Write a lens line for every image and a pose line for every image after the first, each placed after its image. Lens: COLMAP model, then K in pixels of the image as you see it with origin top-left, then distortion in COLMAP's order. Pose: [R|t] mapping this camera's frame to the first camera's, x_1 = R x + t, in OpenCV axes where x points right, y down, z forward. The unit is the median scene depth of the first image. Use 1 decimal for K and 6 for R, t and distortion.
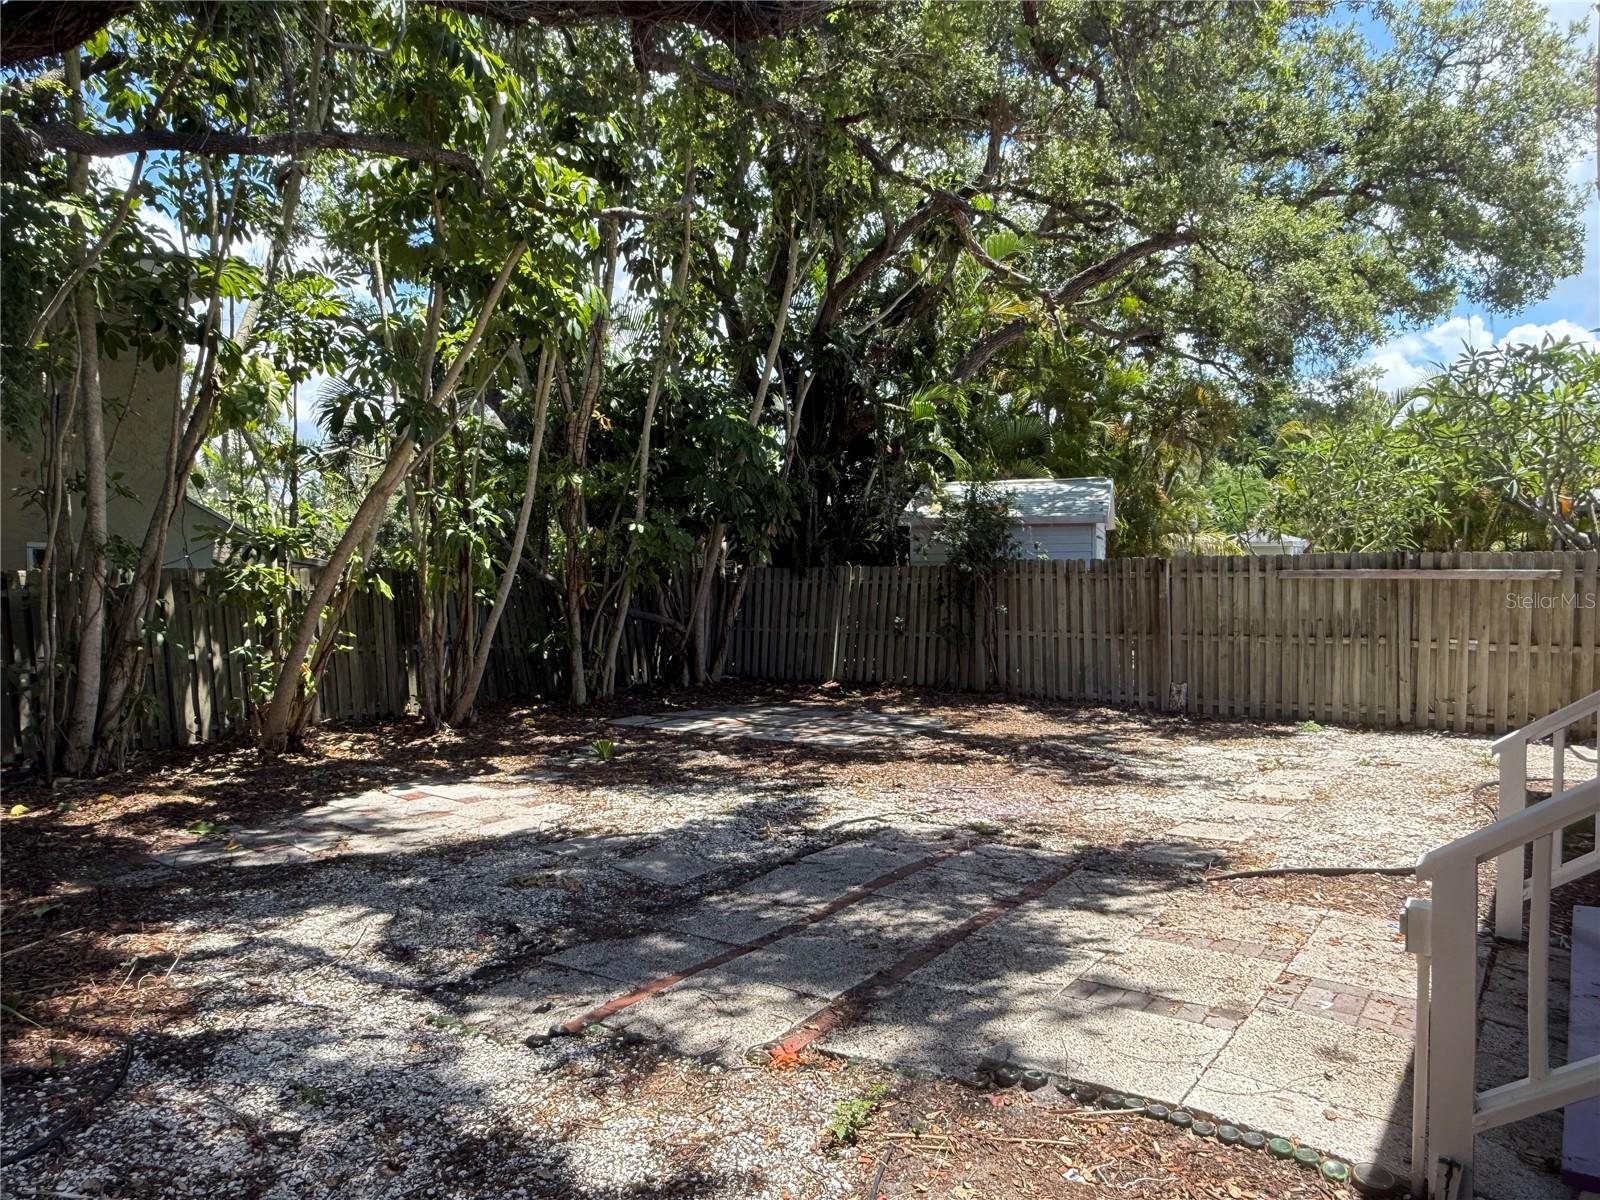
lens RADIAL K [[1063.7, 0, 793.1], [0, 1063.7, 597.6], [0, 0, 1]] dist [-0.004070, 0.000893]
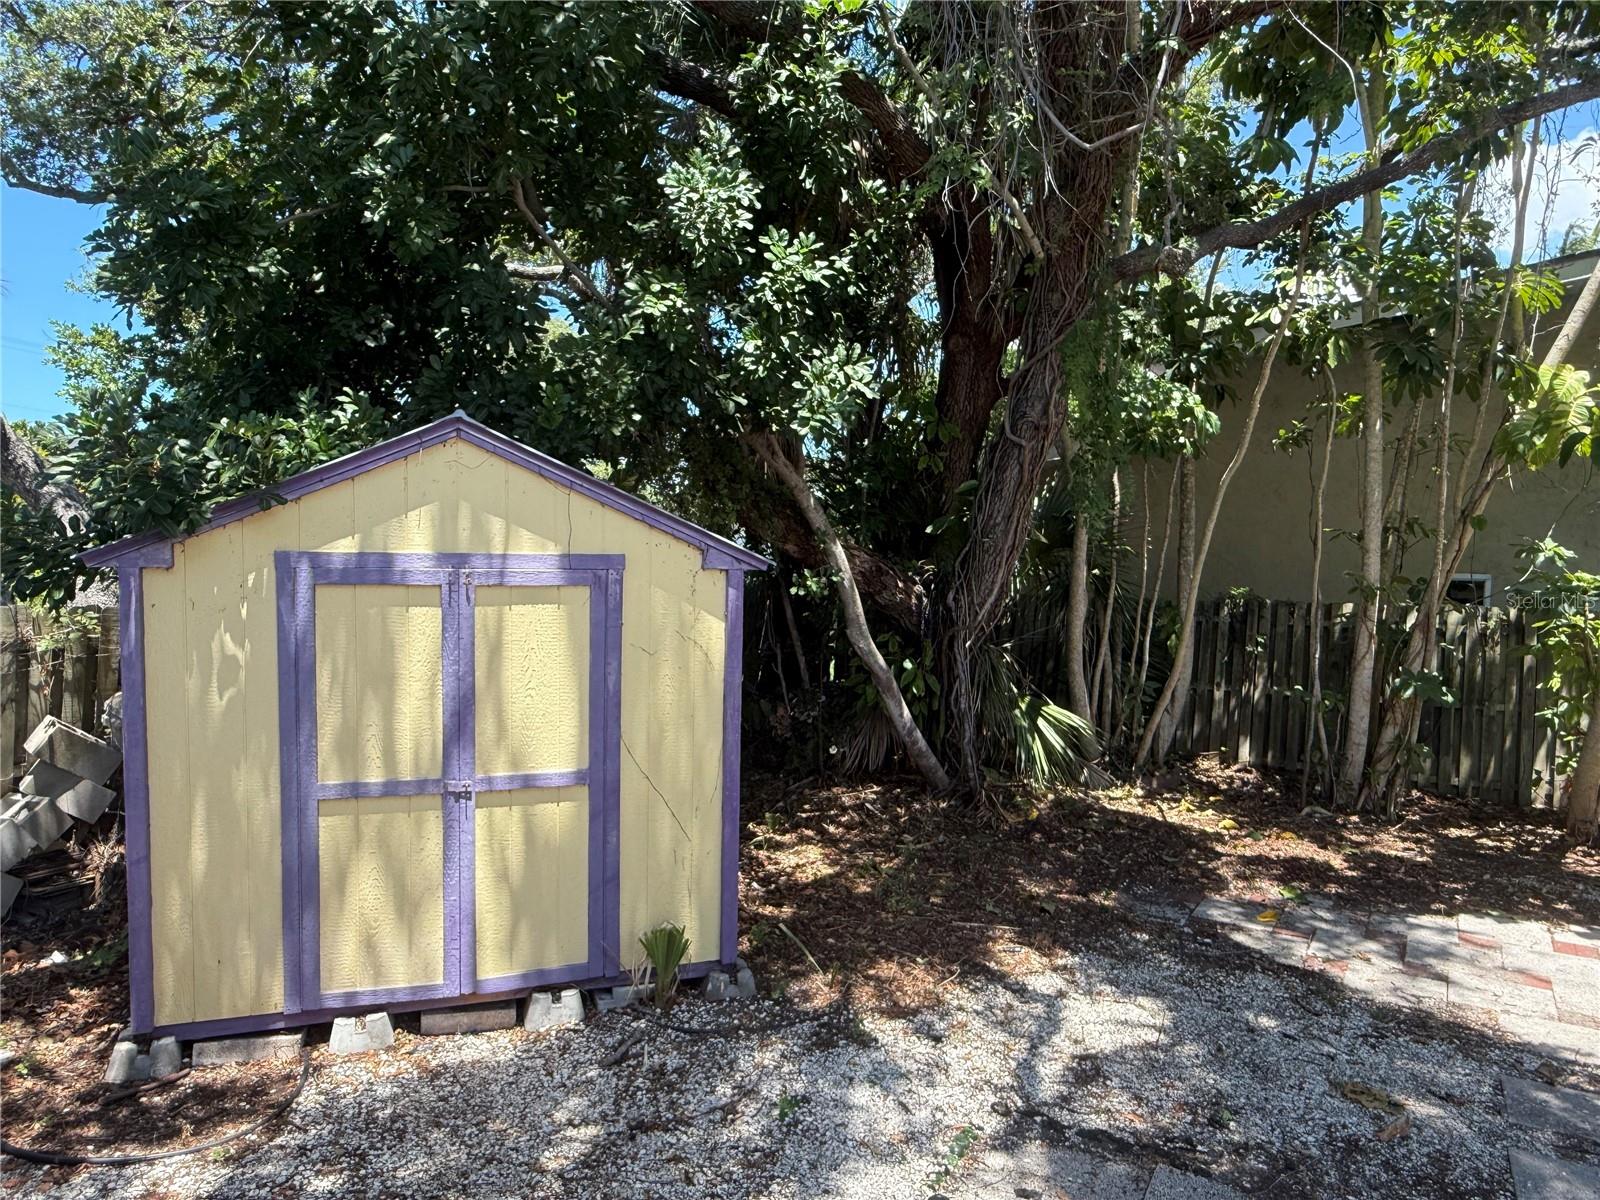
lens RADIAL K [[1063.7, 0, 789.5], [0, 1063.7, 611.3], [0, 0, 1]] dist [-0.004070, 0.000893]
pose [[0.125336, 0.075917, -0.989205, 0.484068], [-0.045405, 0.996462, 0.070721, -0.130046], [0.991075, 0.036051, 0.128340, 0.546004]]
